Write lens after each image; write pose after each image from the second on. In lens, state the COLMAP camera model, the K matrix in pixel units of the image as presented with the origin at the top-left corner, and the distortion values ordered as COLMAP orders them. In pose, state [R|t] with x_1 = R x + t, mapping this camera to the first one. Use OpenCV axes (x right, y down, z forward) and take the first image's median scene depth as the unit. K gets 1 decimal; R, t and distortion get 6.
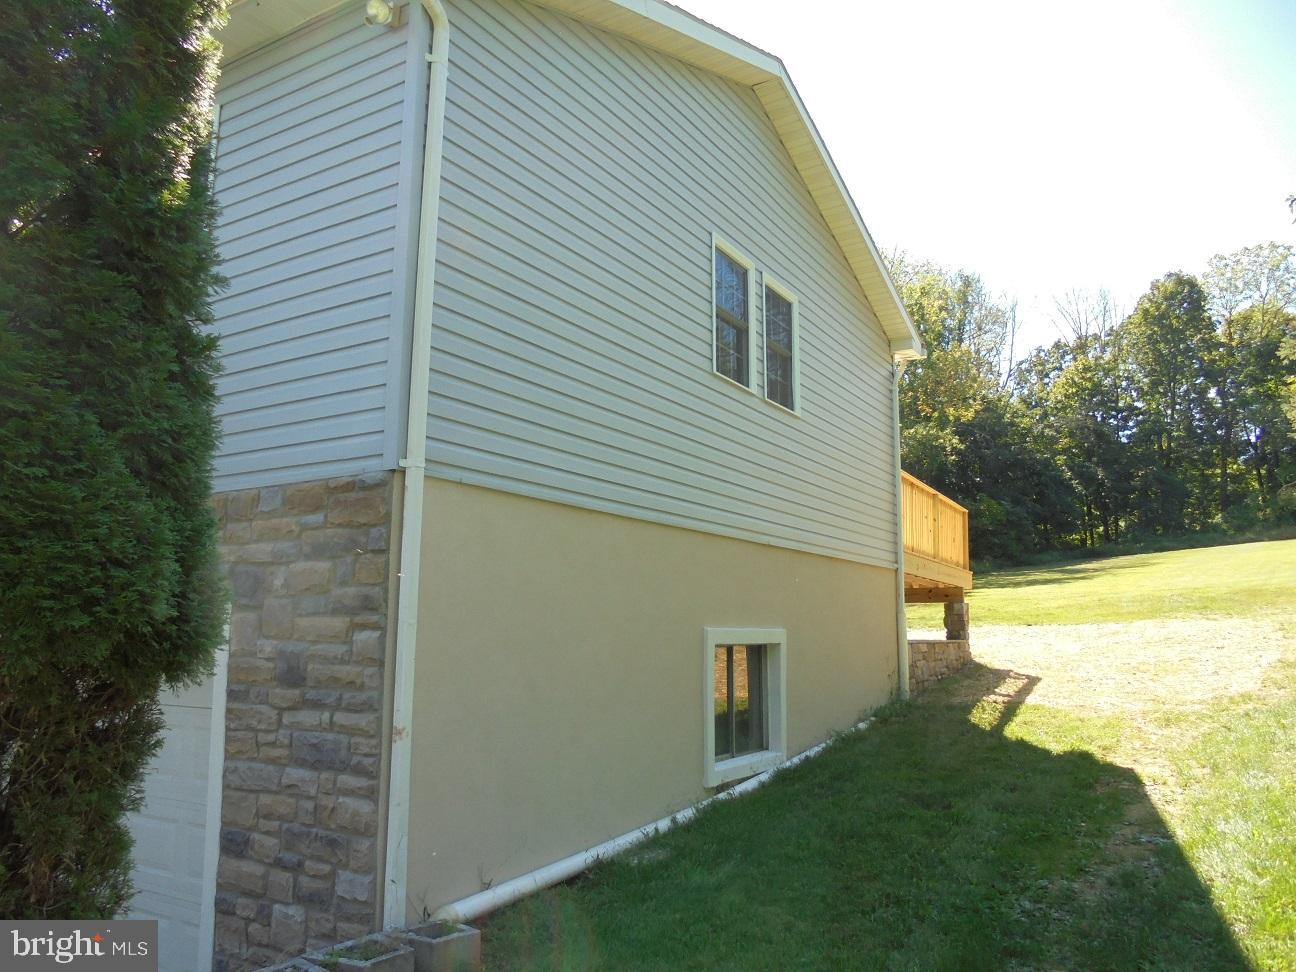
lens RADIAL K [[1012.8, 0, 648.0], [0, 1012.8, 486.0], [0, 0, 1]] dist [-0.088433, -0.002504]
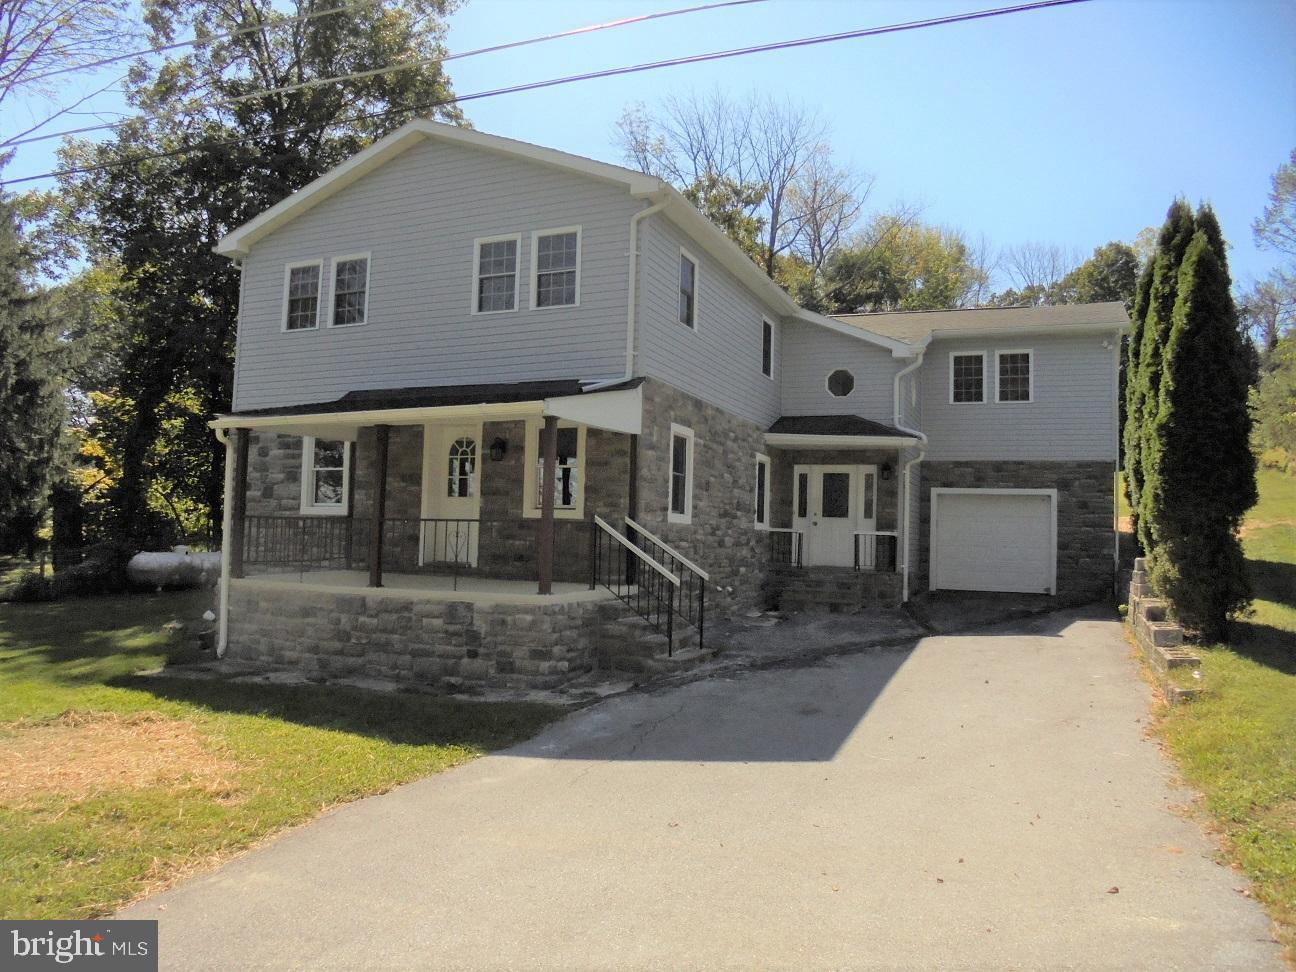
lens RADIAL K [[1012.8, 0, 648.0], [0, 1012.8, 486.0], [0, 0, 1]] dist [-0.088433, -0.002504]
pose [[0.993159, 0.037782, 0.110492, -2.532364], [-0.049256, 0.993457, 0.103040, -0.229852], [-0.105876, -0.107777, 0.988521, -2.835331]]
